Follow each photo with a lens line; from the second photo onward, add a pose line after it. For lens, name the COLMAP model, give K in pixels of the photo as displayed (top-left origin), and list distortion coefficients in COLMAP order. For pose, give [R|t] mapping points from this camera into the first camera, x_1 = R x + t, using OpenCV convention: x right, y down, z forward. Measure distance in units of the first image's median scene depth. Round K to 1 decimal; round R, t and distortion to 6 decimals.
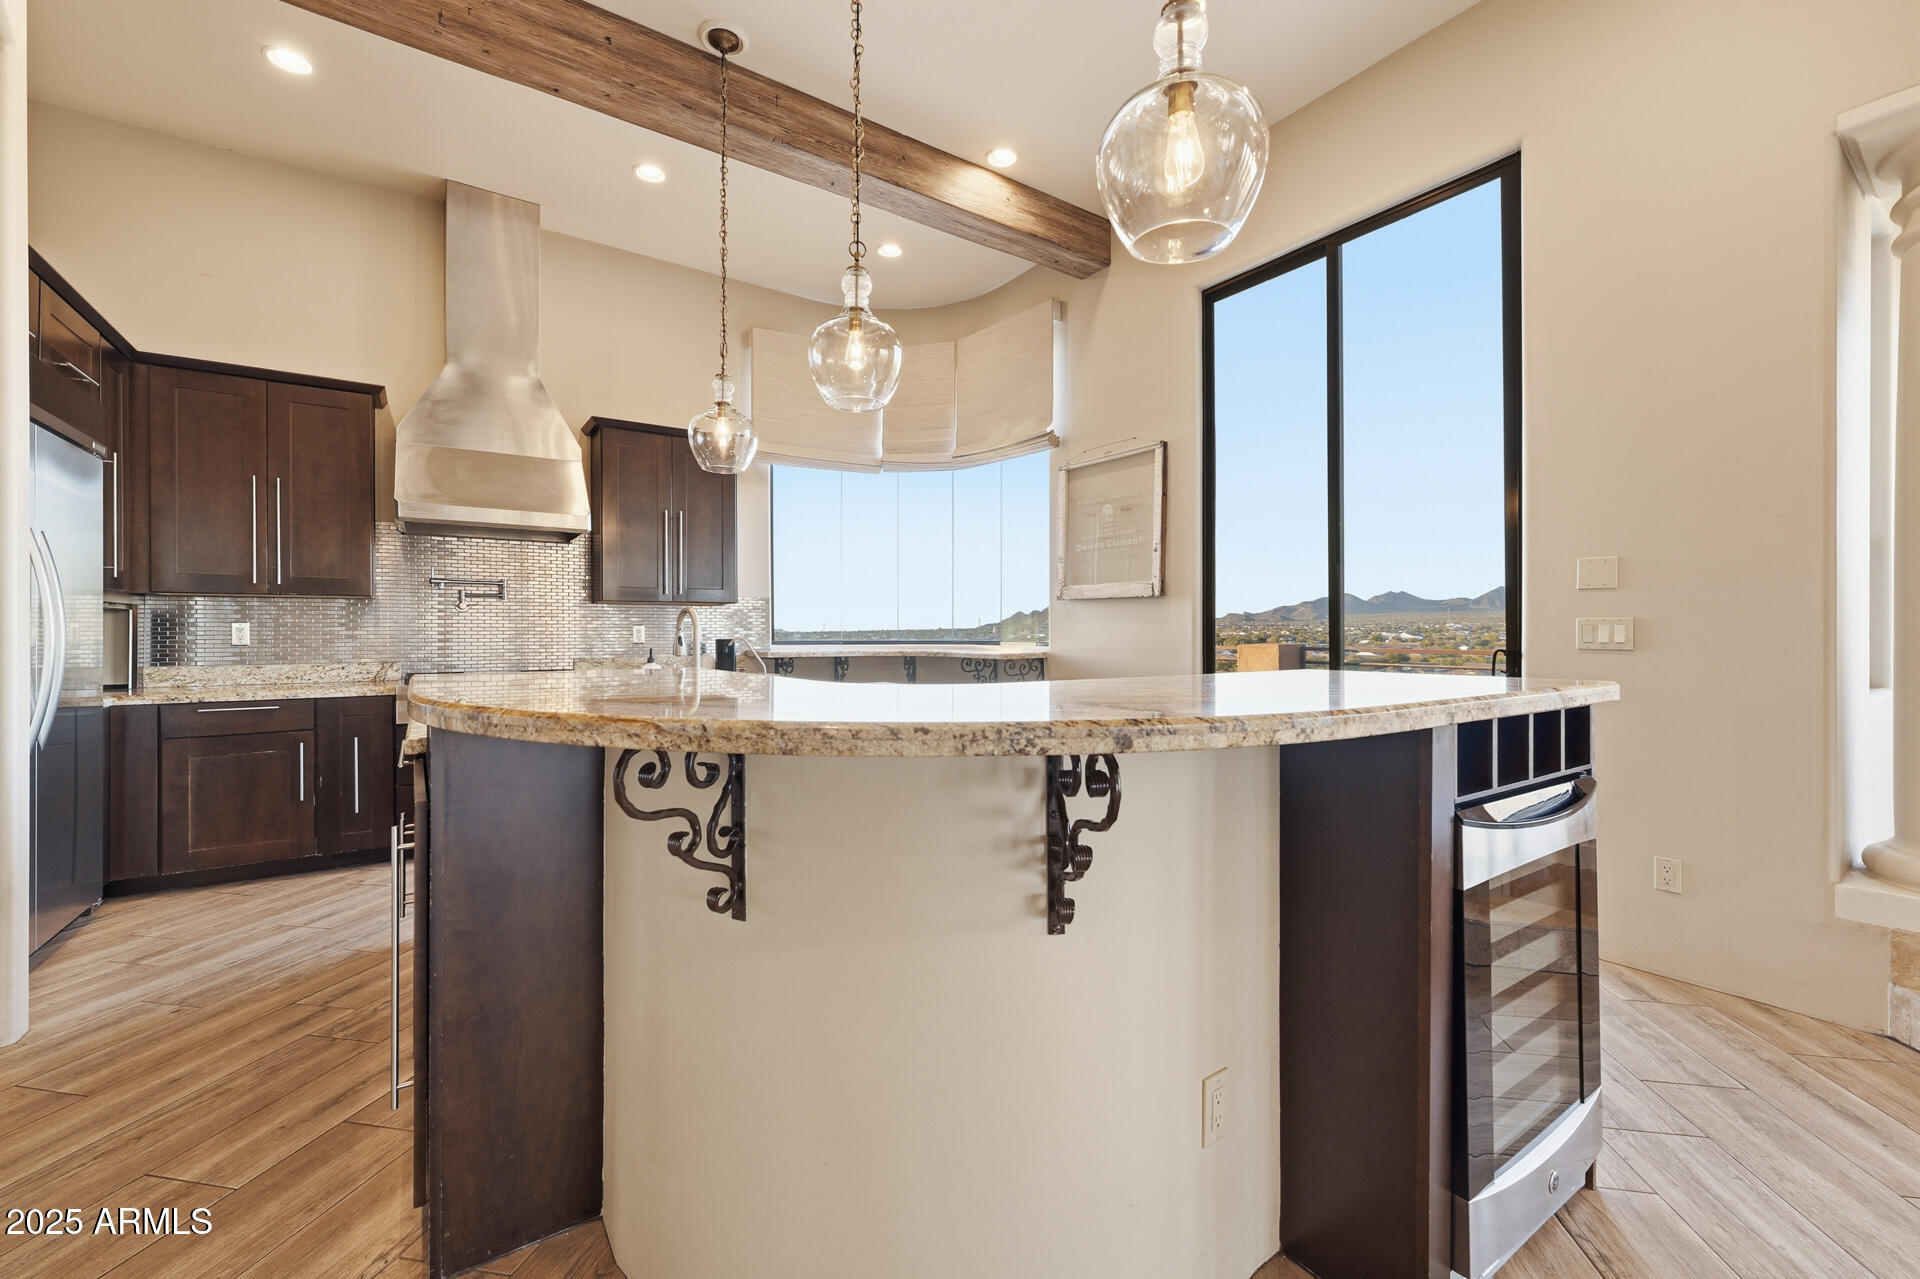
lens RADIAL K [[778.7, 0, 962.1], [0, 778.7, 635.8], [0, 0, 1]] dist [0.002577, -0.000692]
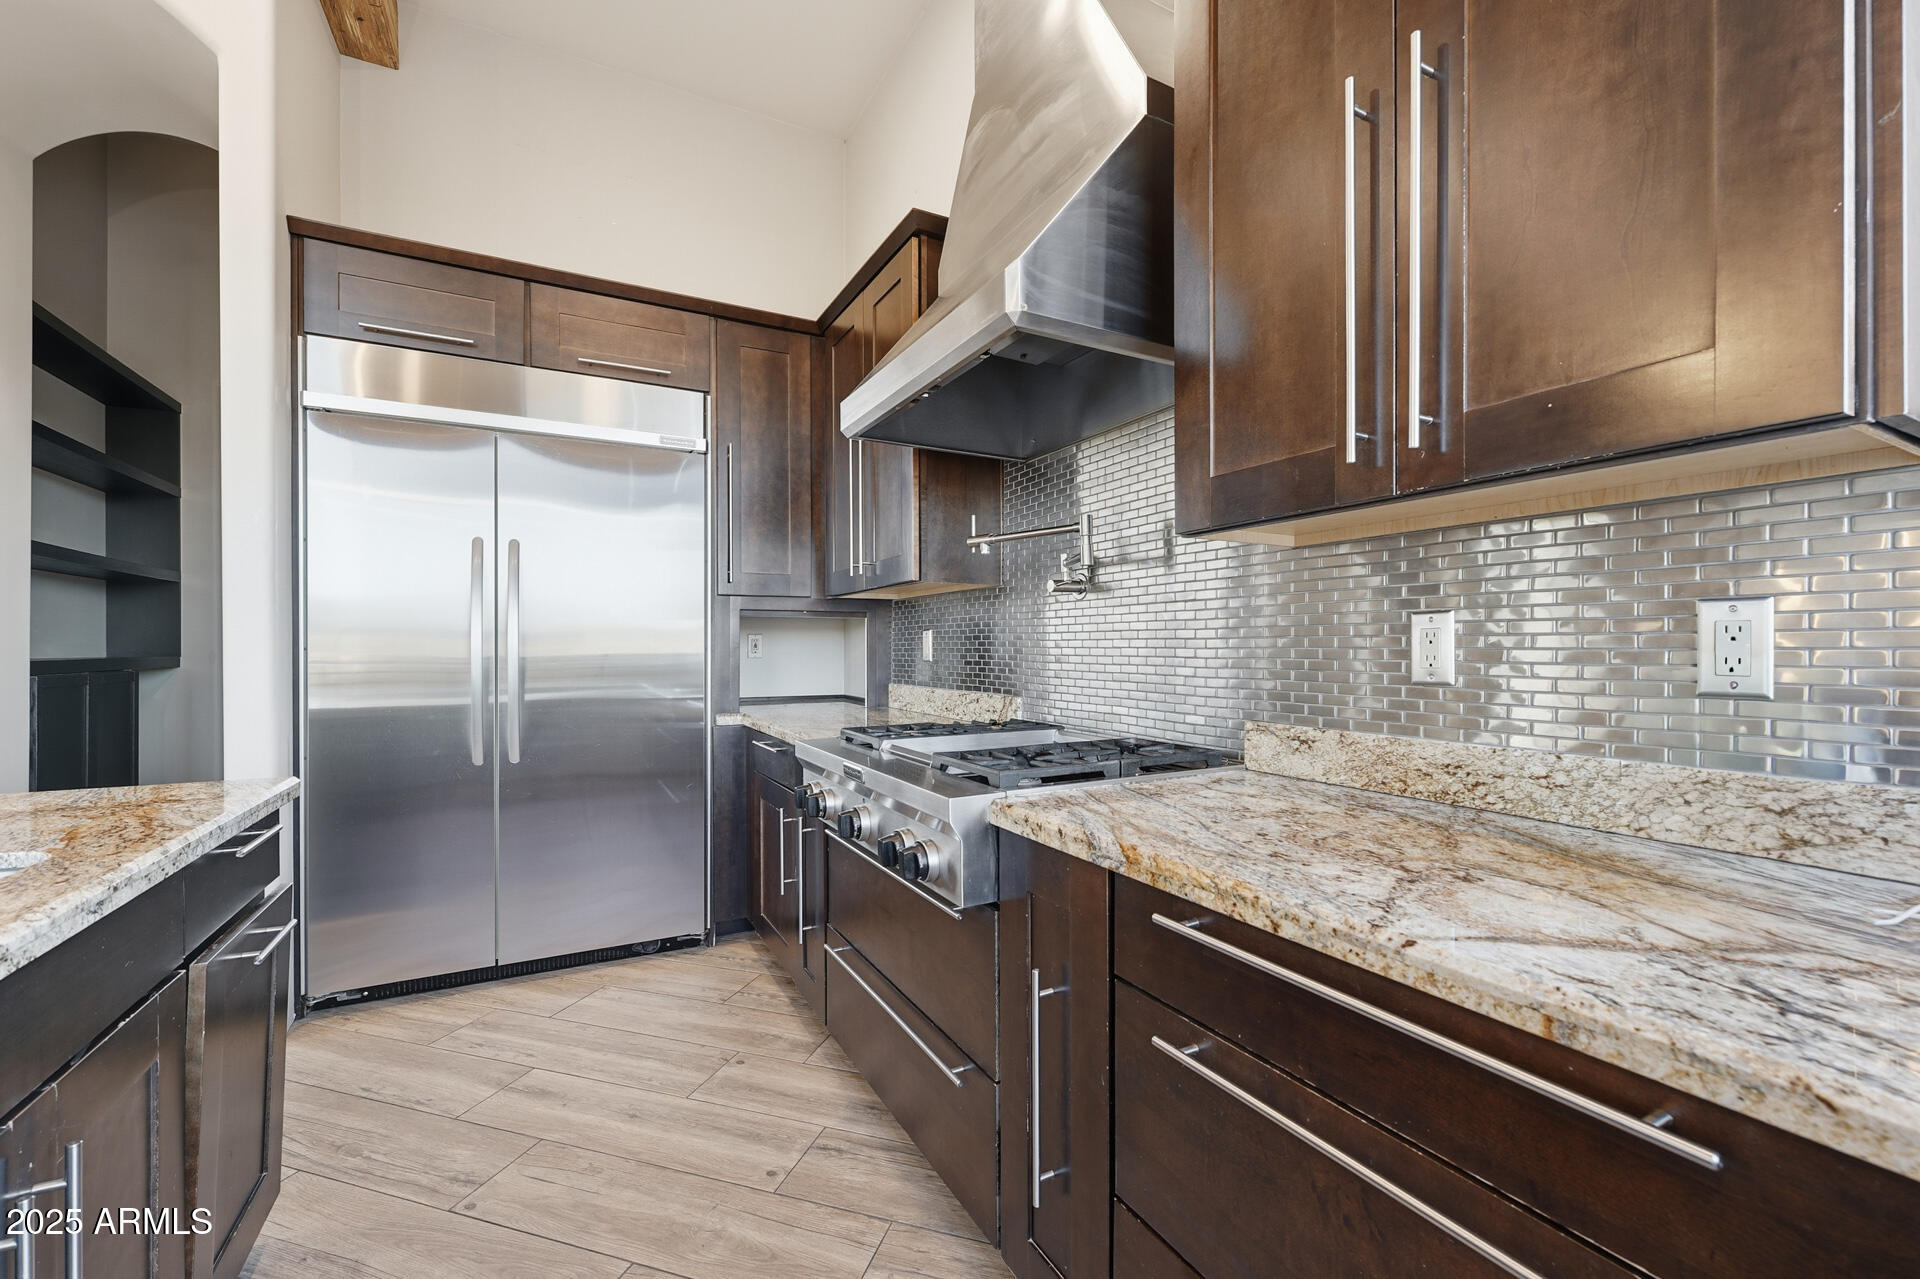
lens RADIAL K [[781.3, 0, 960.4], [0, 781.3, 648.1], [0, 0, 1]] dist [0.003316, -0.000123]
pose [[-0.115139, 0.004074, -0.993341, -0.199716], [-0.004938, 0.999977, 0.004674, -0.004468], [0.993337, 0.005444, -0.115116, 1.241970]]
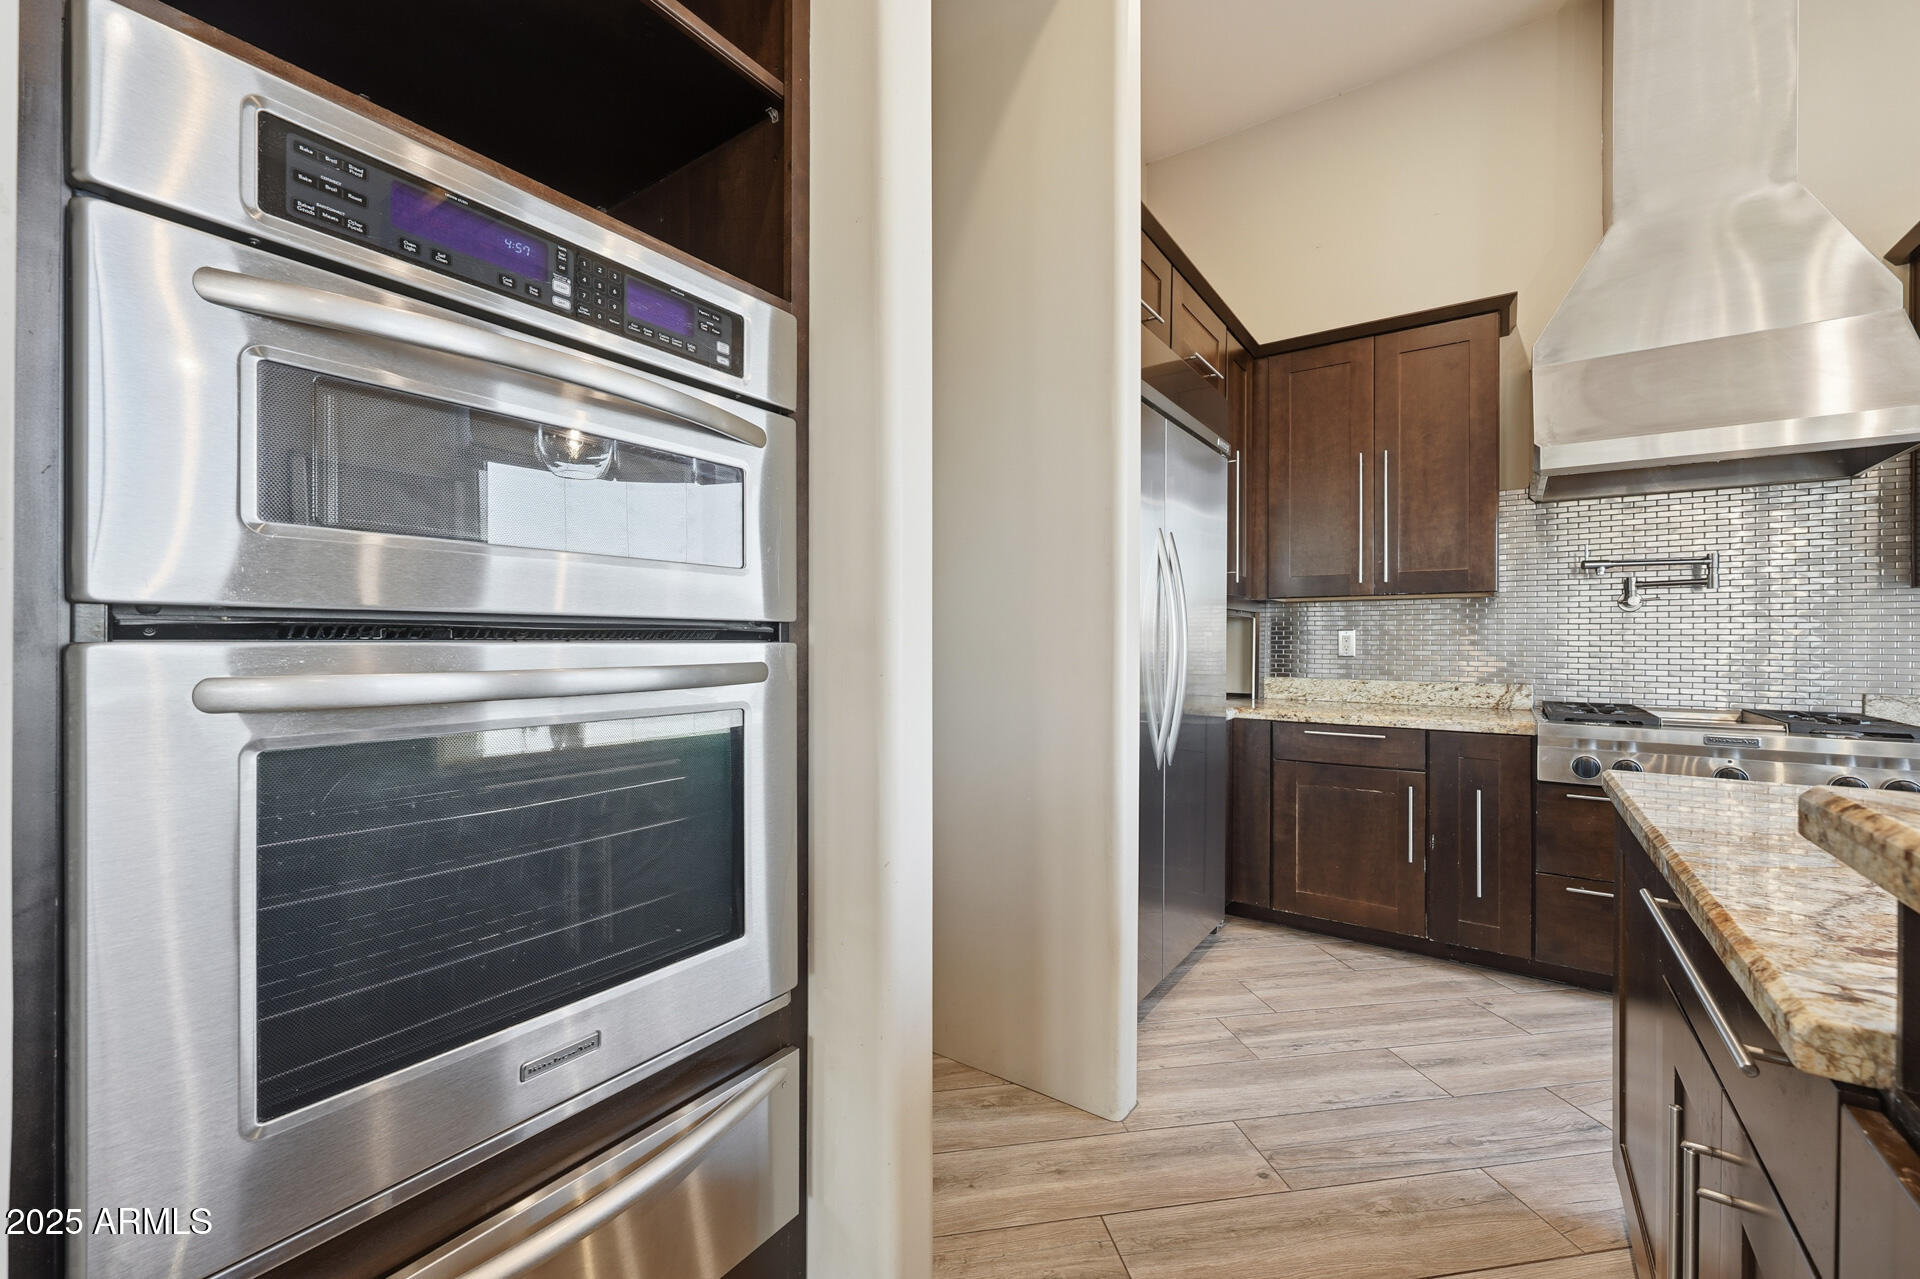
lens RADIAL K [[771.8, 0, 954.0], [0, 771.8, 640.6], [0, 0, 1]] dist [0.001437, -0.000417]
pose [[0.341660, 0.002732, -0.939820, -0.292505], [-0.007152, 0.999974, 0.000307, -0.002690], [0.939797, 0.006617, 0.341670, 0.323933]]
